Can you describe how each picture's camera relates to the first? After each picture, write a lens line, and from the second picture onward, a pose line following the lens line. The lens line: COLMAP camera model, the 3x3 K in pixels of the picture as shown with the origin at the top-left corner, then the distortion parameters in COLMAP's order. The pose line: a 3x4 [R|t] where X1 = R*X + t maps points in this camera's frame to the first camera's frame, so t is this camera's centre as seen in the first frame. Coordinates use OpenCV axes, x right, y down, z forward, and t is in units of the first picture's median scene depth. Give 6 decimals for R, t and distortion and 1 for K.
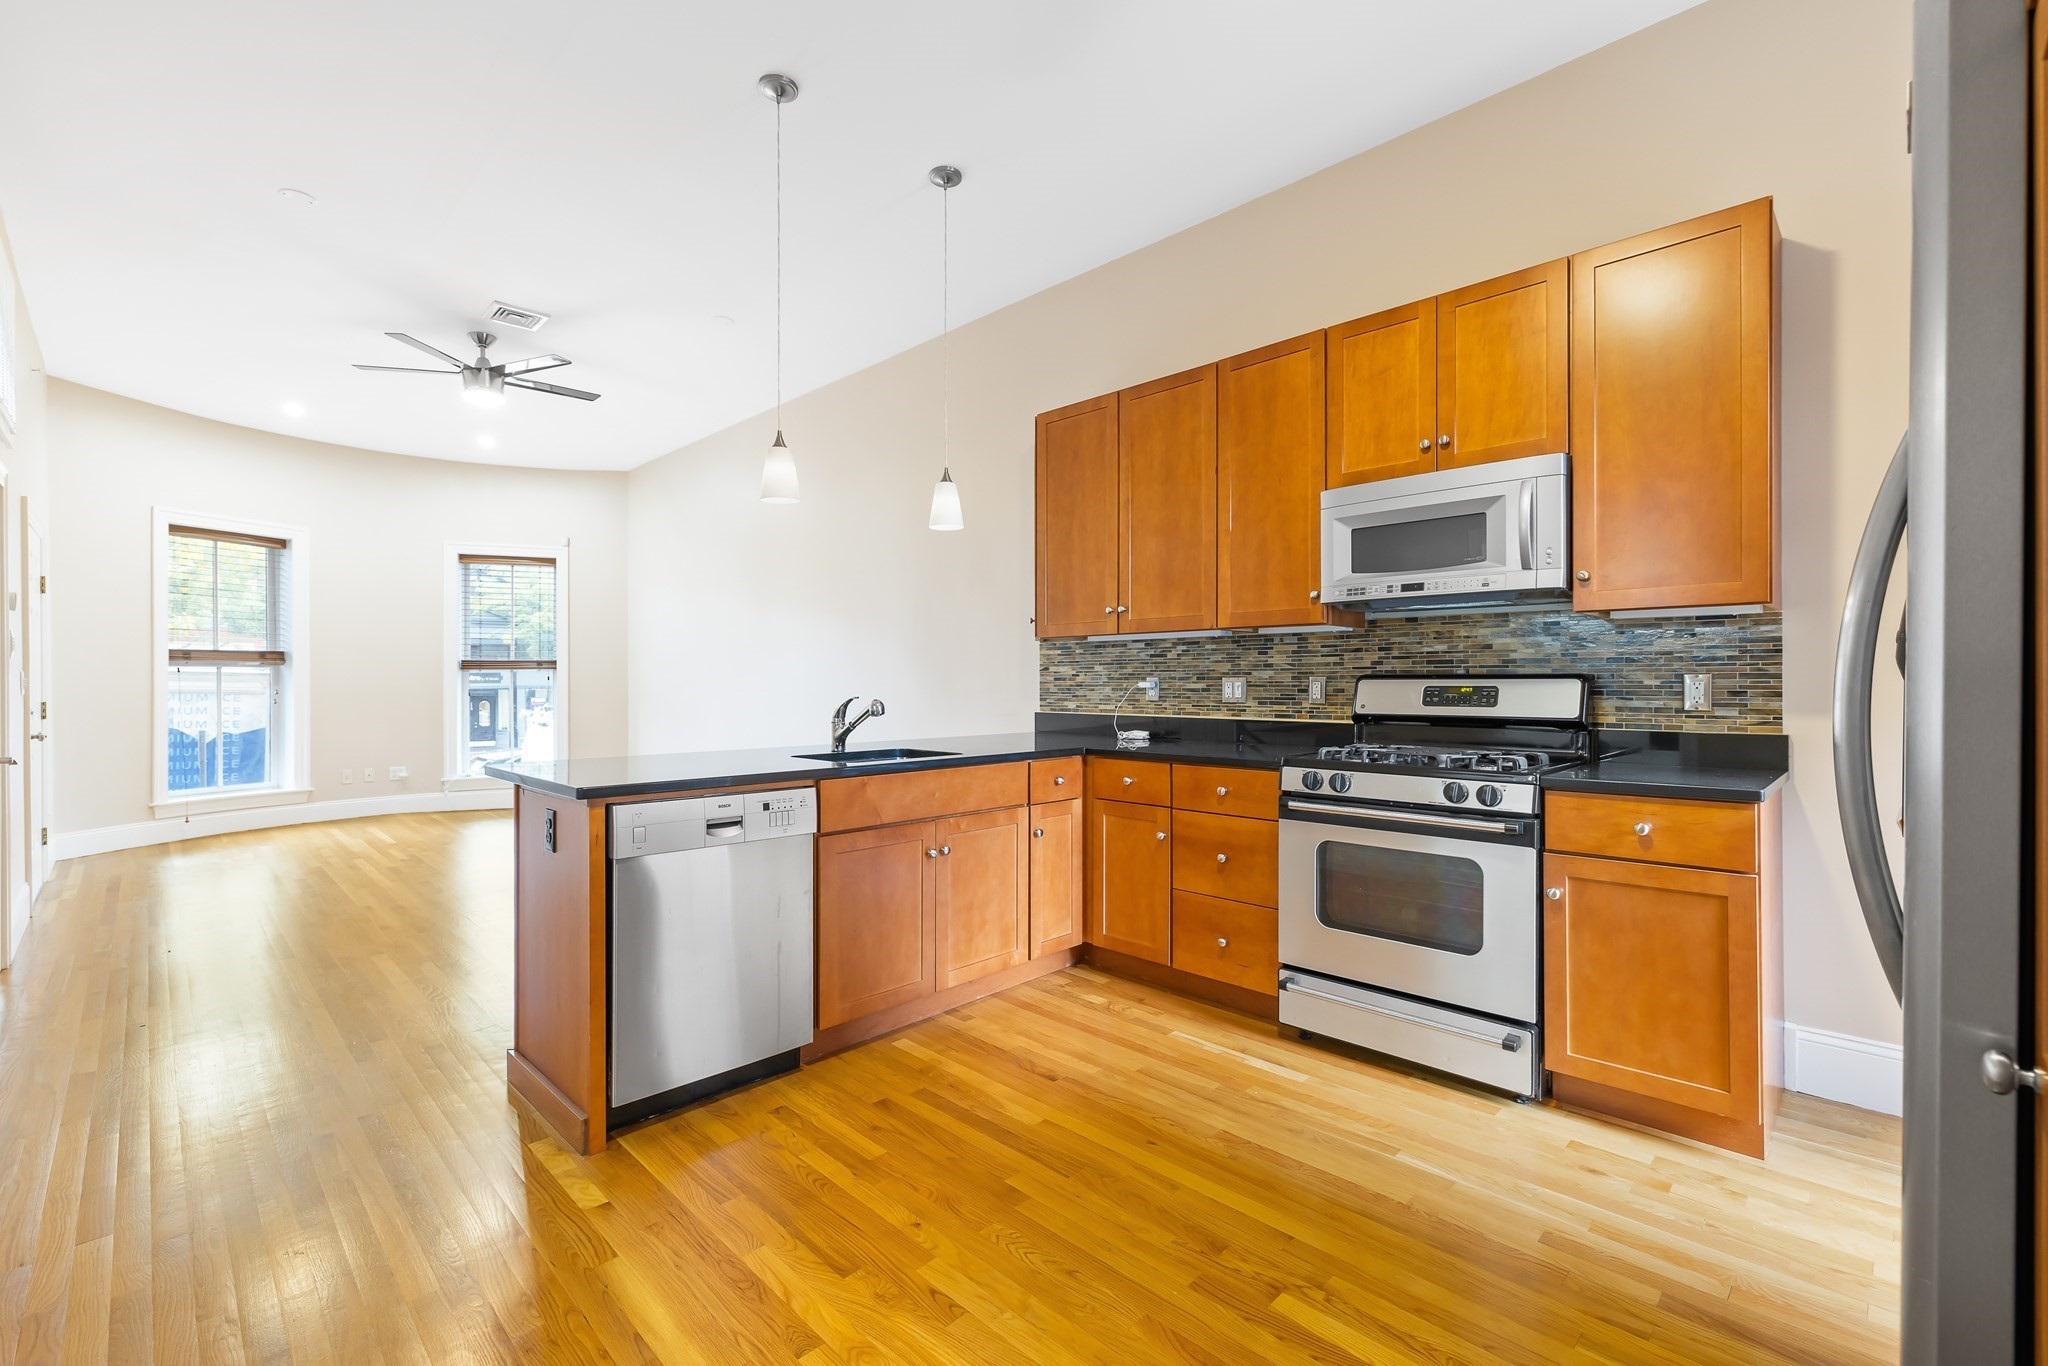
lens RADIAL K [[831.1, 0, 1024.5], [0, 831.1, 675.6], [0, 0, 1]] dist [0.000539, 0.000044]
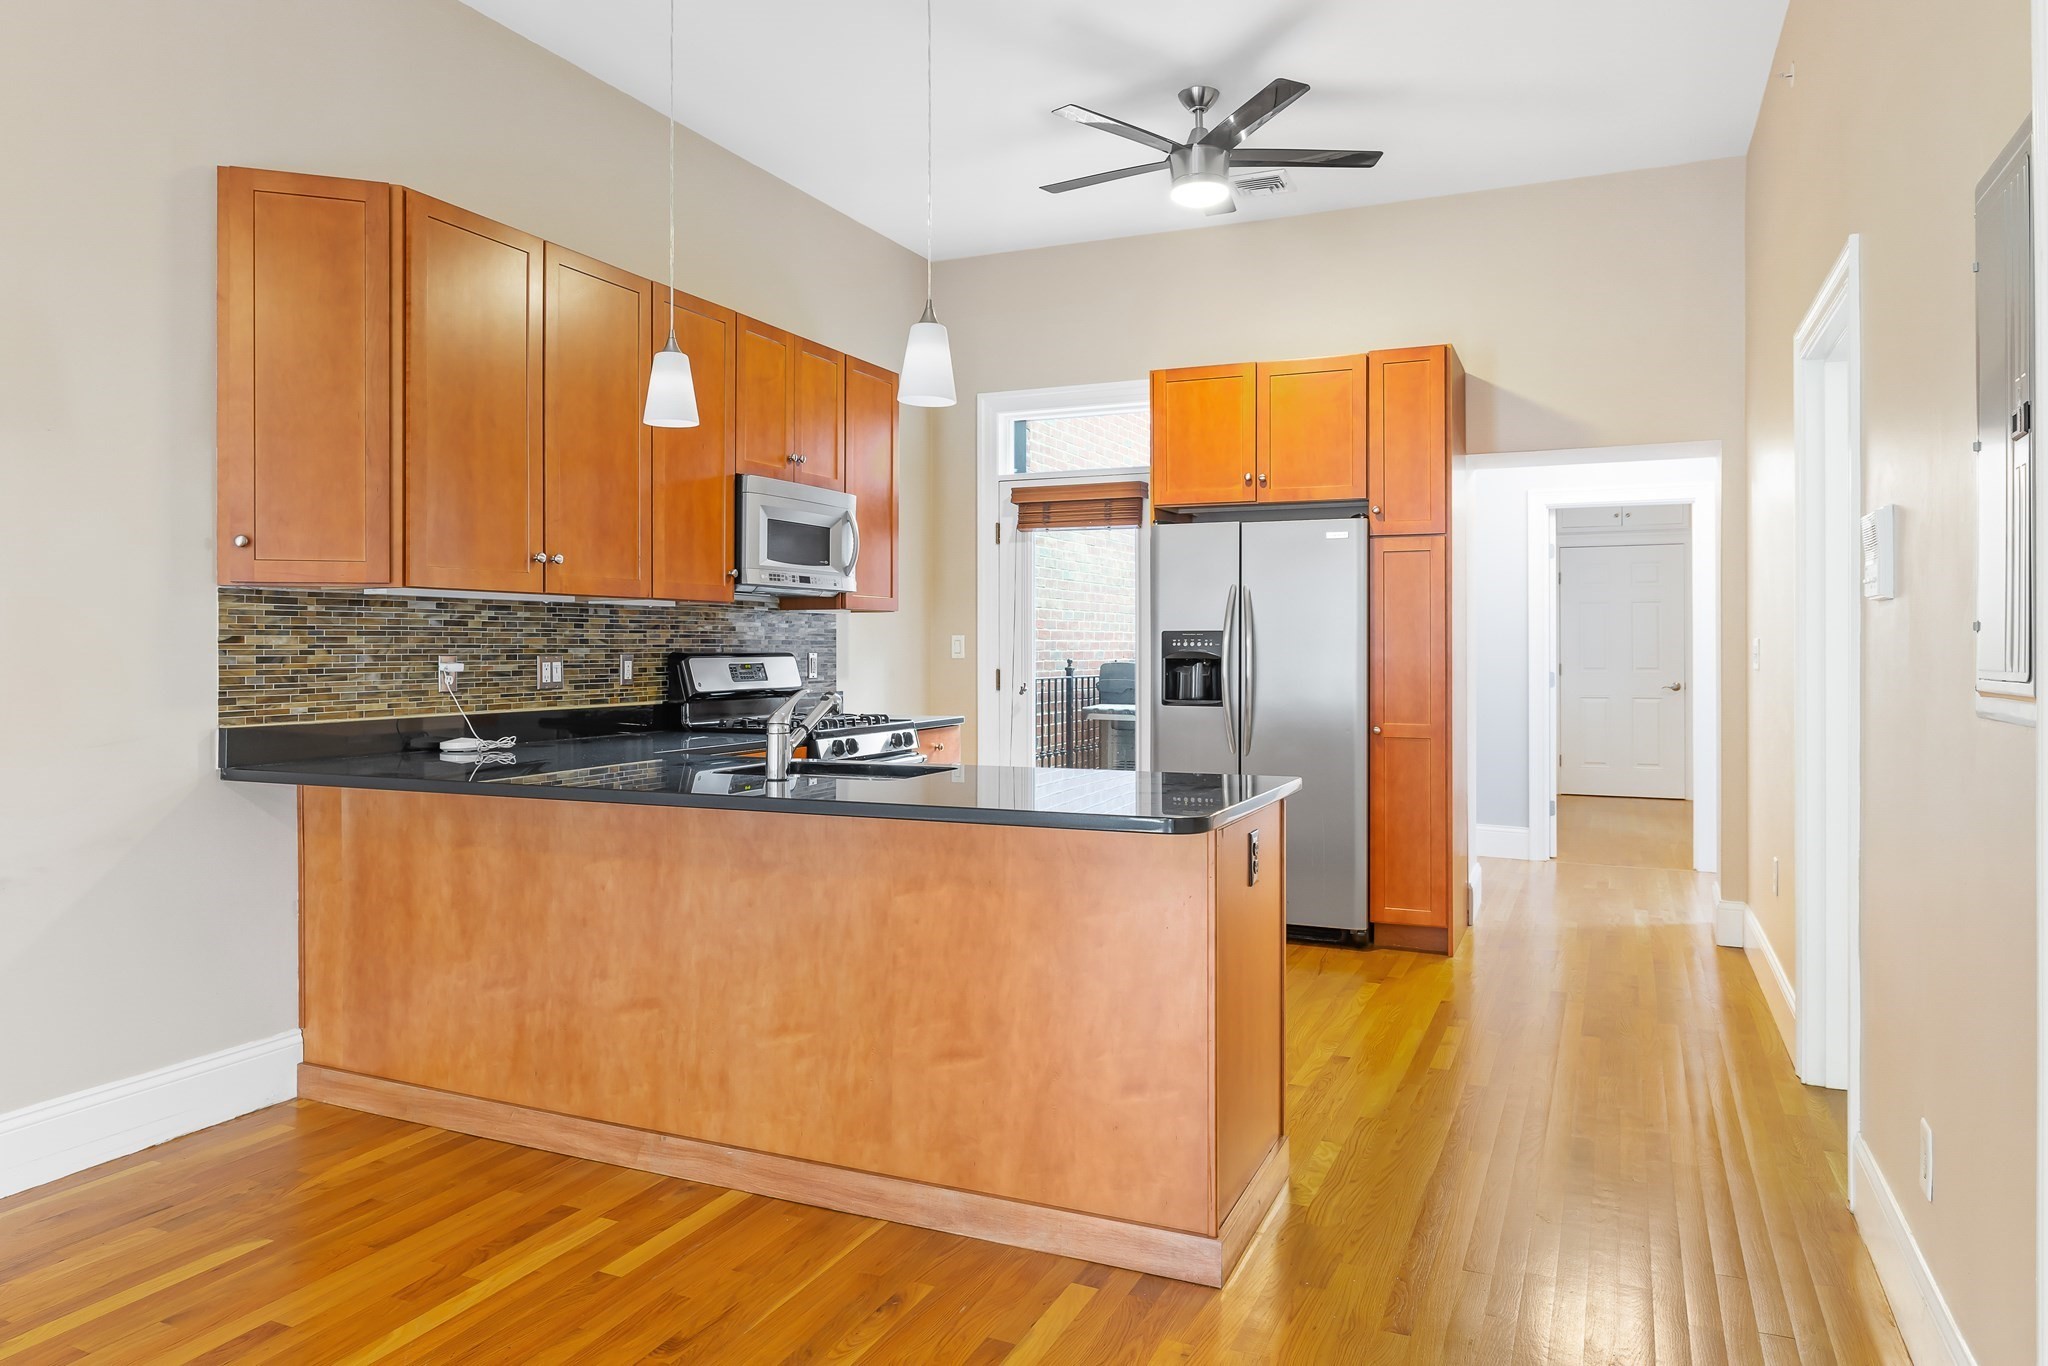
lens RADIAL K [[1333.2, 0, 1023.6], [0, 1333.2, 669.1], [0, 0, 1]] dist [0.001172, 0.000058]
pose [[-0.333816, -0.007840, 0.942606, -1.069313], [0.002164, 0.999956, 0.009084, 0.004001], [-0.942636, 0.005072, -0.333784, 0.999778]]
